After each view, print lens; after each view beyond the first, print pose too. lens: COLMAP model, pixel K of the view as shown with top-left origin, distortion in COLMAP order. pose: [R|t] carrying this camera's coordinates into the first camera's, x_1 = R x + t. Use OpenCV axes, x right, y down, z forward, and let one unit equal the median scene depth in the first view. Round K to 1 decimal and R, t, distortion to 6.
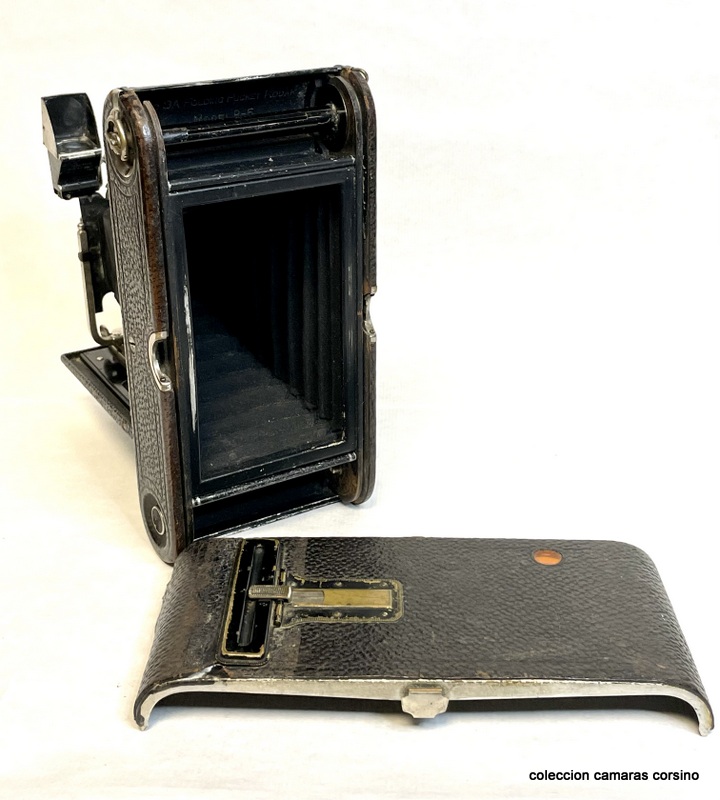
lens RADIAL K [[1127.6, 0, 360.0], [0, 1127.6, 400.0], [0, 0, 1]] dist [-0.012173, -0.055193]
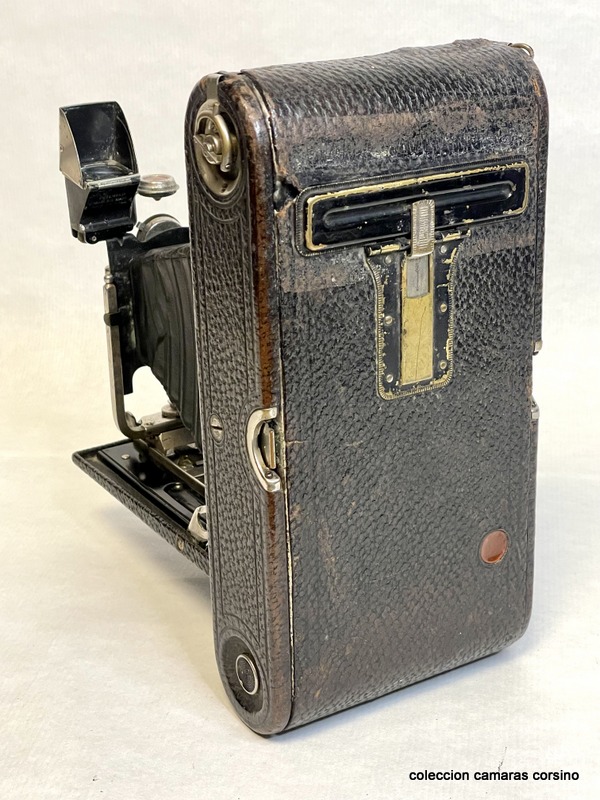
lens RADIAL K [[1402.8, 0, 300.0], [0, 1402.8, 400.0], [0, 0, 1]] dist [0.010085, 0.195419]
pose [[0.999263, -0.028016, -0.026223, -0.102736], [0.025768, 0.996261, -0.082459, 0.006427], [0.028435, 0.081723, 0.996249, 0.084676]]
